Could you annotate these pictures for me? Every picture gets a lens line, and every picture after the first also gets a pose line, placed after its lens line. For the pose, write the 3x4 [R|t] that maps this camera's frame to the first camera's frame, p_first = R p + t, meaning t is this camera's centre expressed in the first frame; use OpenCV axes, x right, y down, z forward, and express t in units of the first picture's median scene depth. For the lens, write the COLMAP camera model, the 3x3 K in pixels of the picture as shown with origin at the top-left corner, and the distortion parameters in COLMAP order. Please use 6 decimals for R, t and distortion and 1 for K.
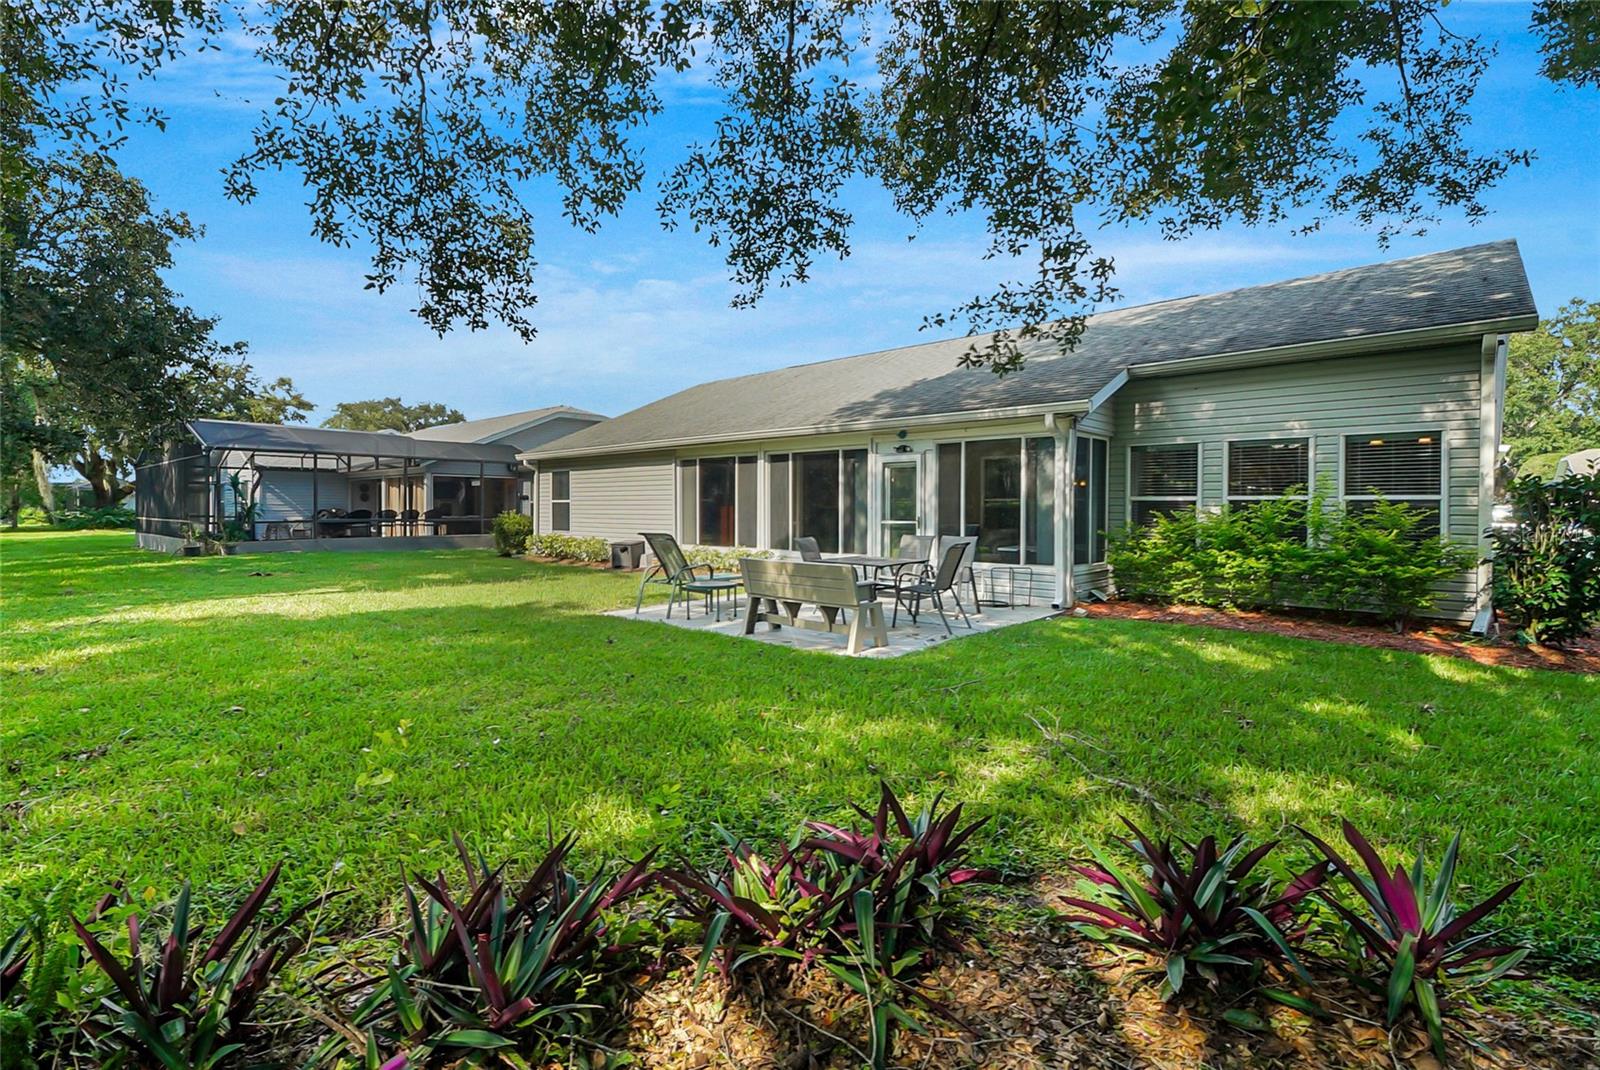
lens RADIAL K [[722.2, 0, 786.7], [0, 722.2, 520.9], [0, 0, 1]] dist [0.053562, -0.023081]
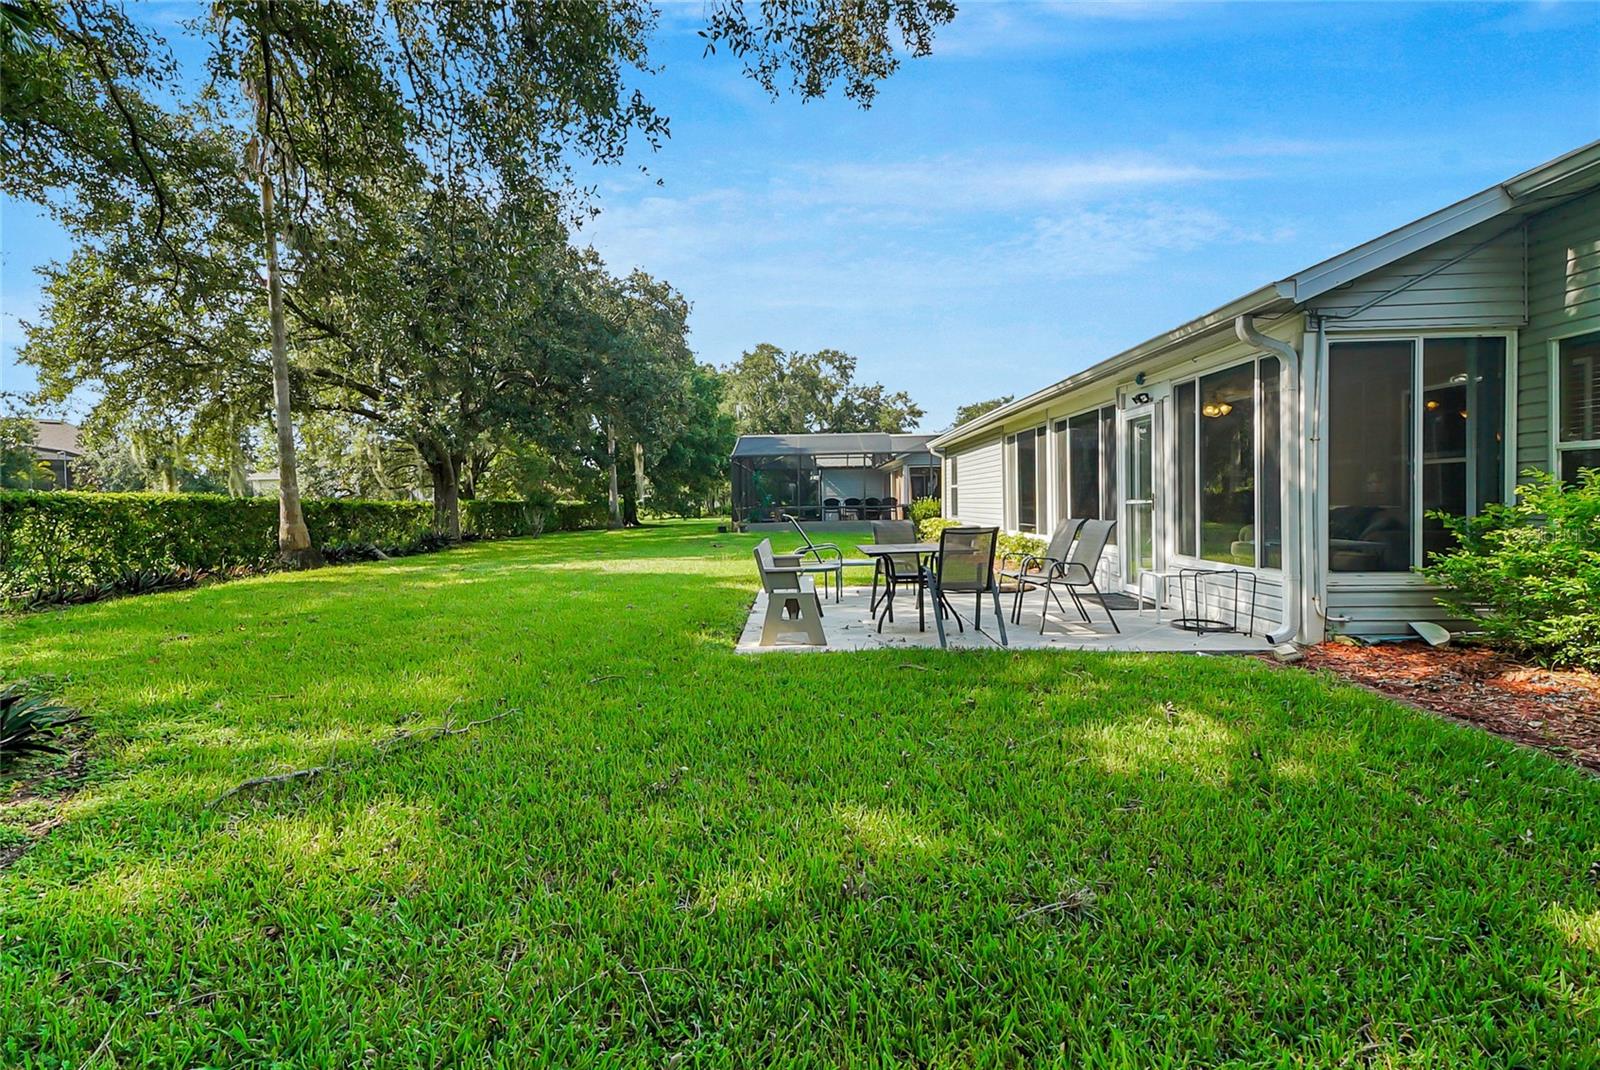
lens RADIAL K [[722.2, 0, 786.7], [0, 722.2, 520.9], [0, 0, 1]] dist [0.053562, -0.023081]
pose [[0.664589, 0.007489, -0.747172, 0.393234], [0.004453, 0.999892, 0.013983, 0.007599], [0.747196, -0.012620, 0.664484, 0.220244]]
